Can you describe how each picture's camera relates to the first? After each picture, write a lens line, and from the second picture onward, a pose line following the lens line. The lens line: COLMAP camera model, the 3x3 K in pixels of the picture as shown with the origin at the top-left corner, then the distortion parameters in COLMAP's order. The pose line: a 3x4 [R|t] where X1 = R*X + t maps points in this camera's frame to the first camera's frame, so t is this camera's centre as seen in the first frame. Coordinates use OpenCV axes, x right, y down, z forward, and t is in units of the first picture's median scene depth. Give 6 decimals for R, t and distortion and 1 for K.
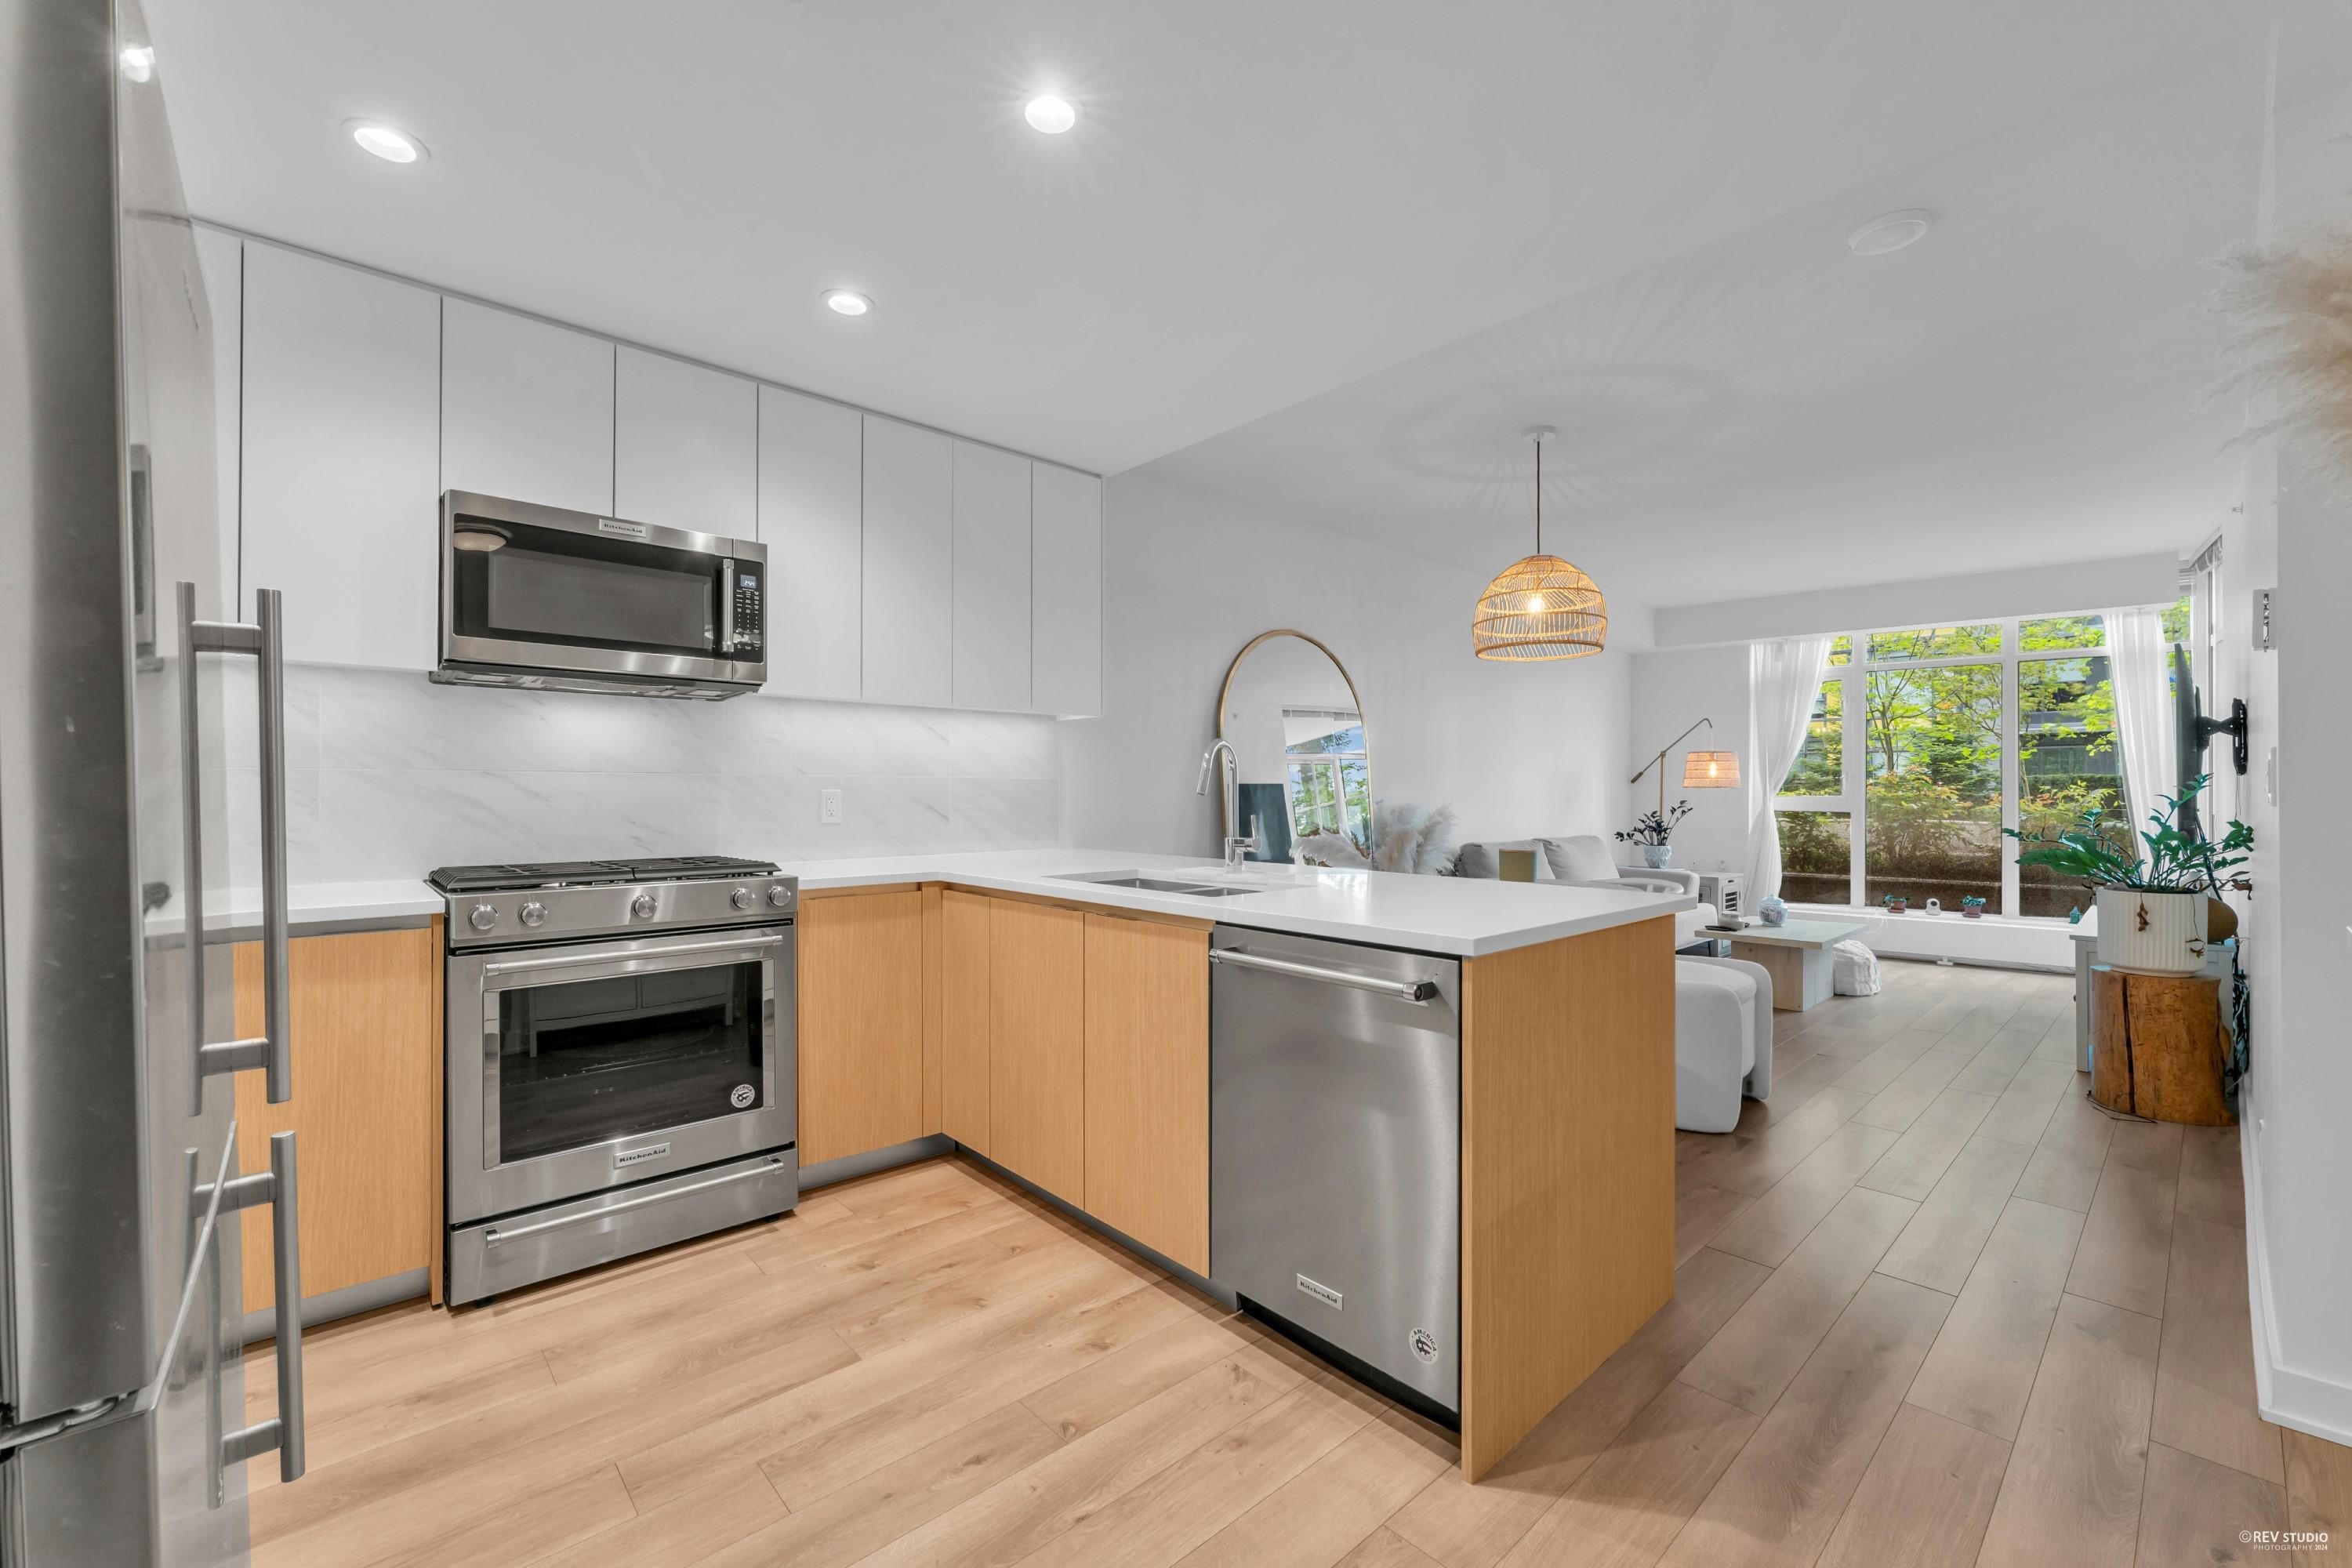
lens RADIAL K [[941.8, 0, 1202.5], [0, 941.8, 789.0], [0, 0, 1]] dist [0.000321, -0.000002]
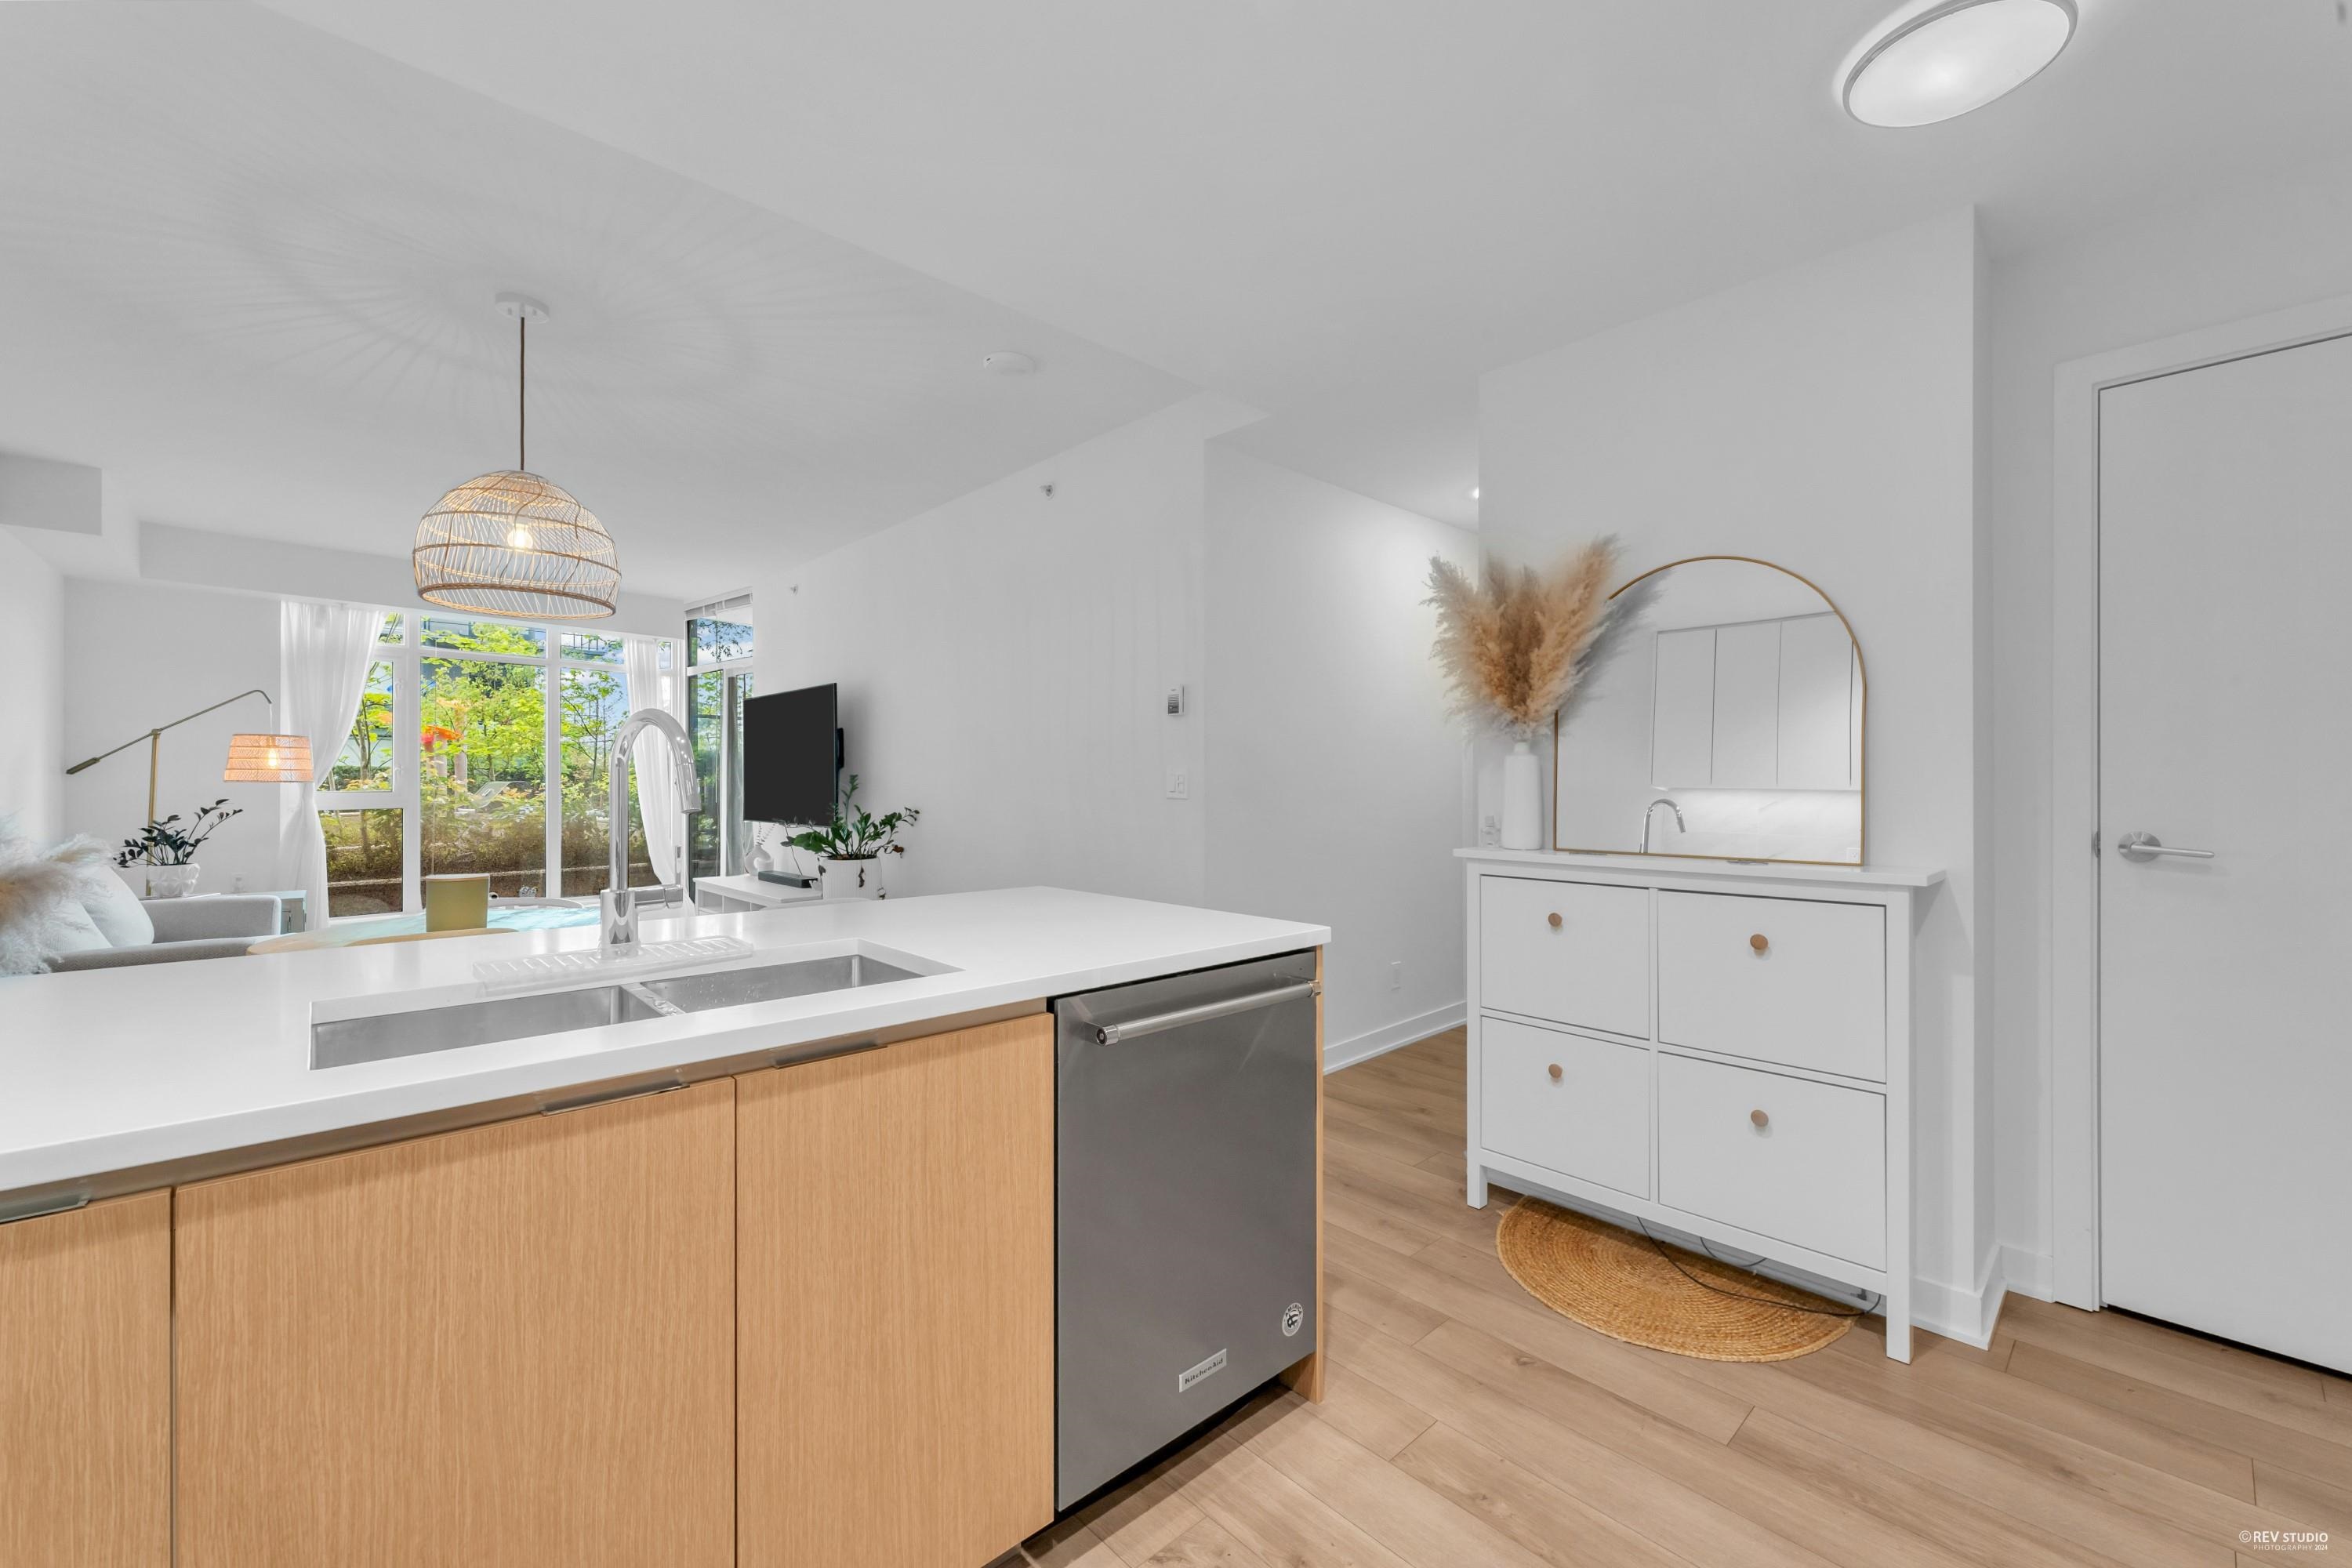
lens RADIAL K [[941.0, 0, 1141.5], [0, 941.0, 778.8], [0, 0, 1]] dist [-0.000690, 0.000039]
pose [[0.028606, 0.001936, 0.999589, -0.541640], [-0.004327, 0.999989, -0.001813, -0.014660], [-0.999581, -0.004274, 0.028614, 0.734527]]
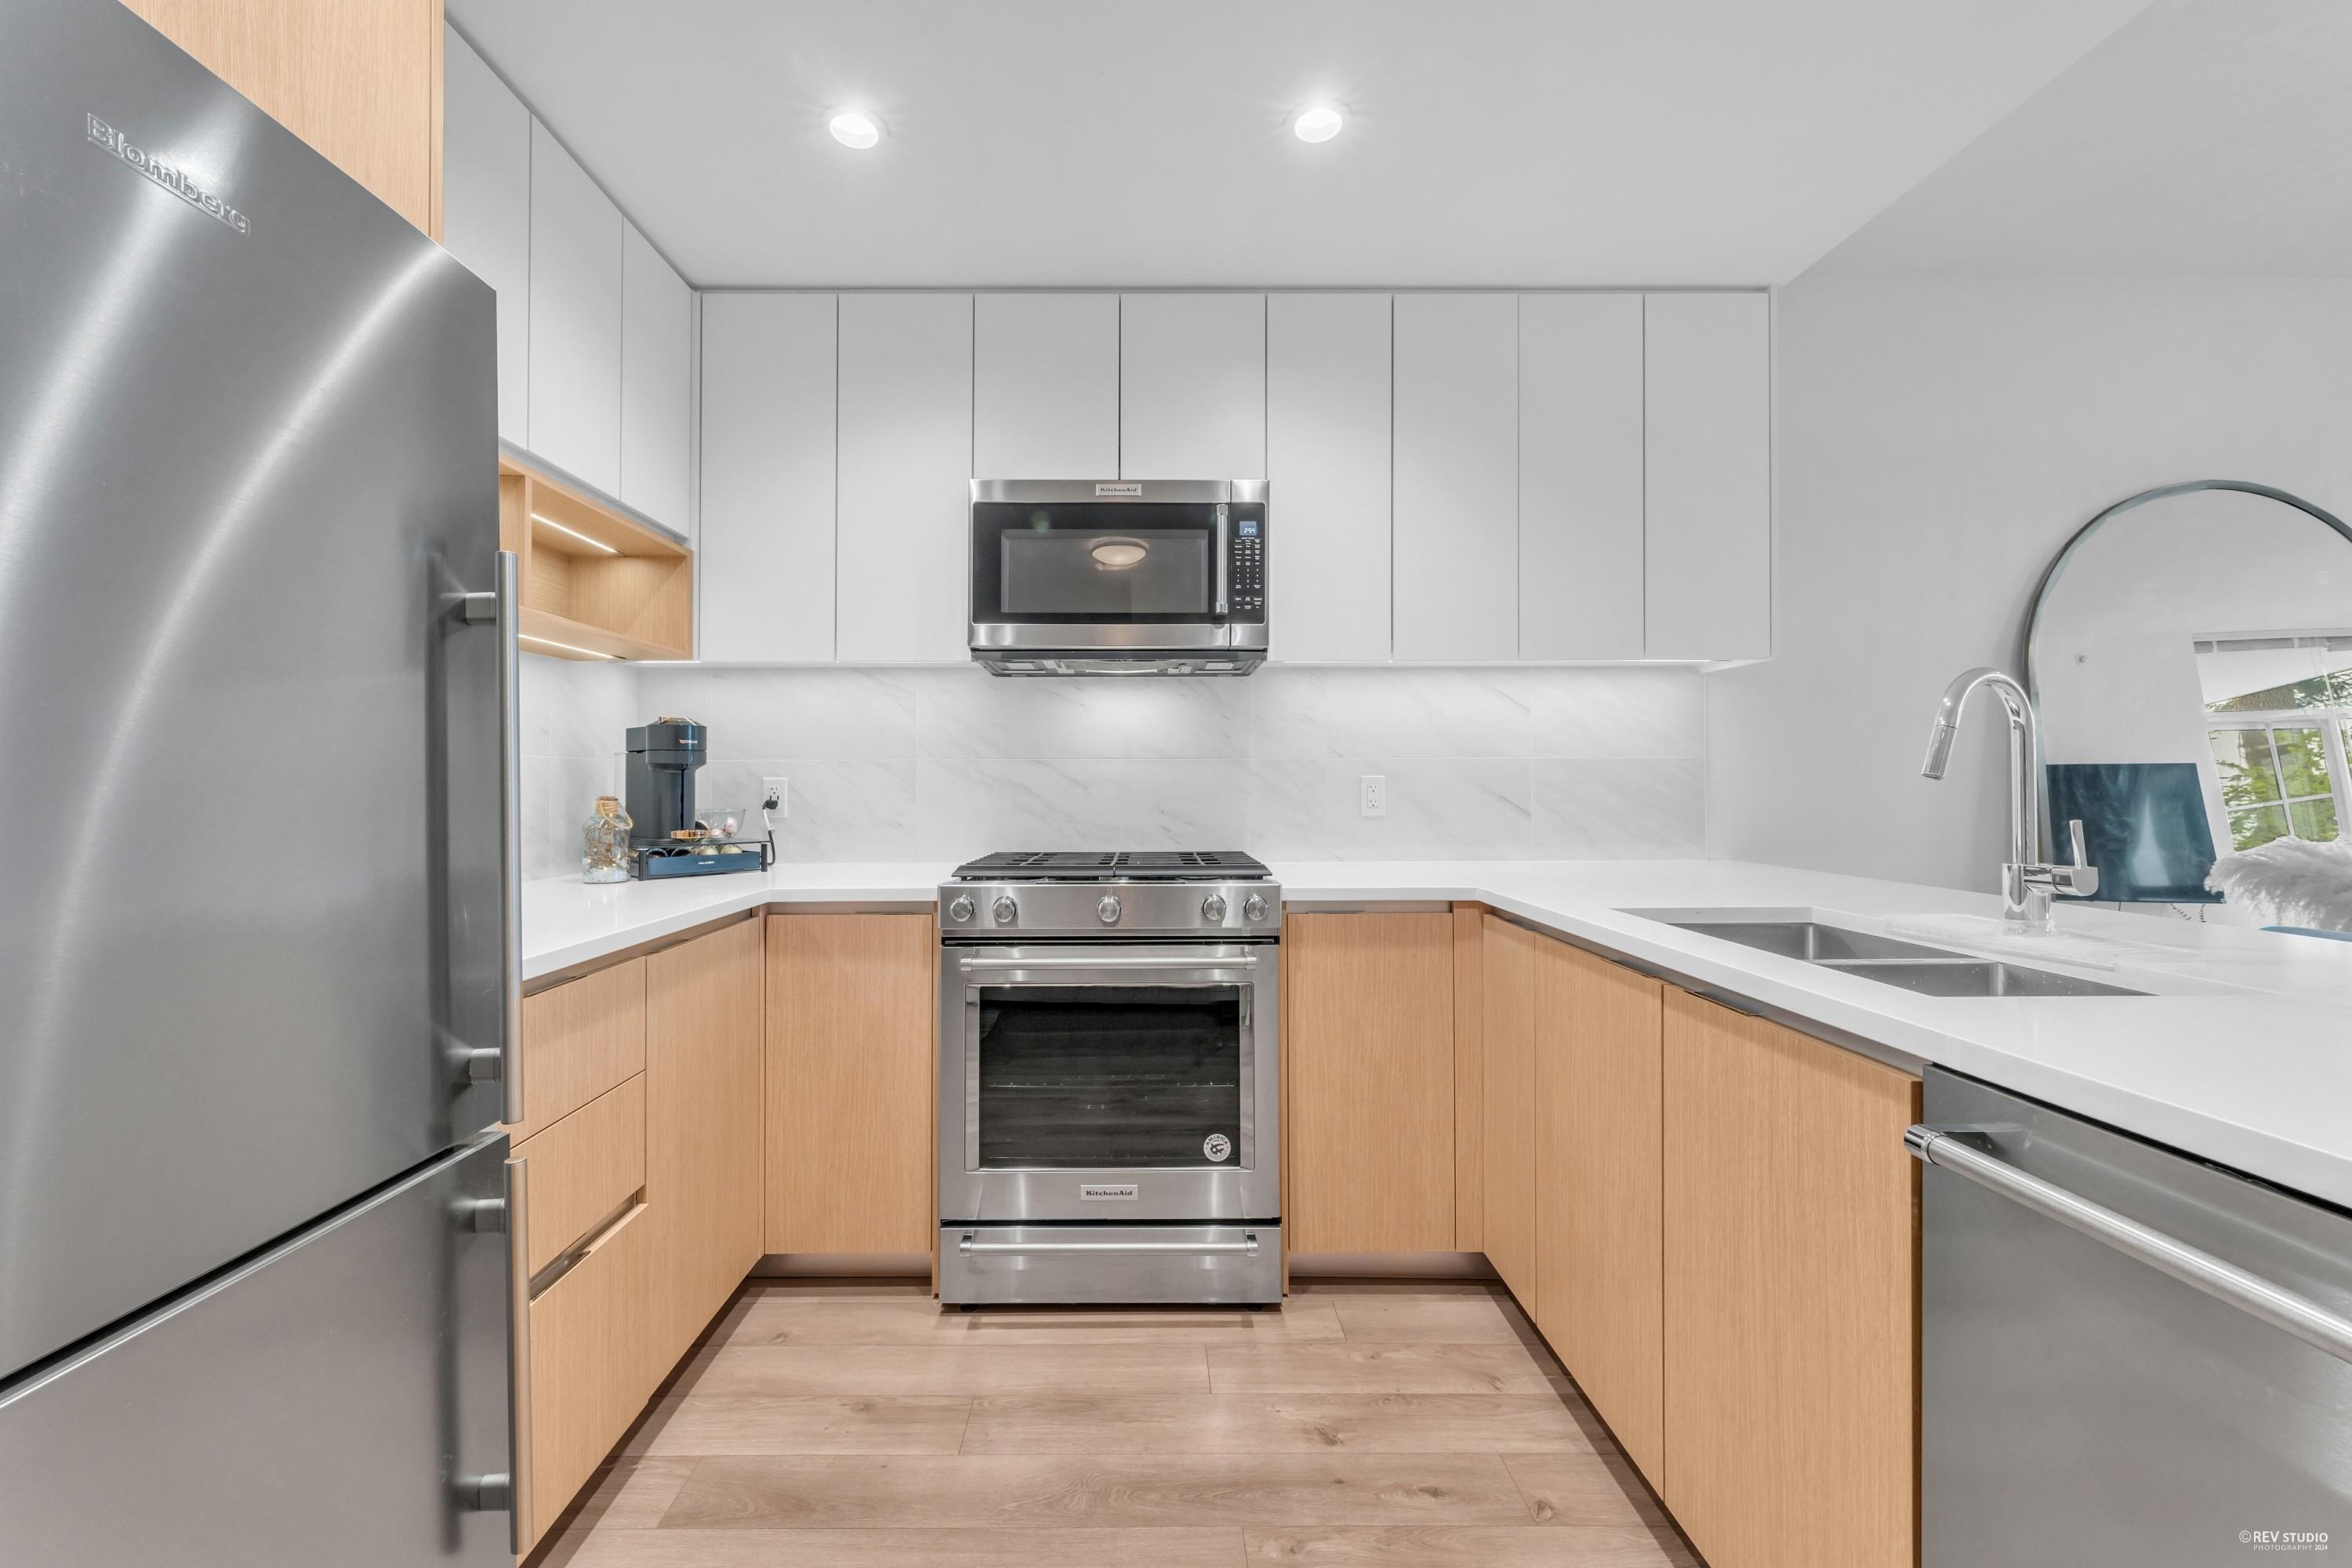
lens RADIAL K [[966.7, 0, 1157.7], [0, 966.7, 779.8], [0, 0, 1]] dist [0.000564, -0.000011]
pose [[0.738650, -0.003834, -0.674078, 0.042563], [0.005323, 0.999986, 0.000145, 0.004132], [0.674068, -0.003695, 0.738660, 0.329720]]
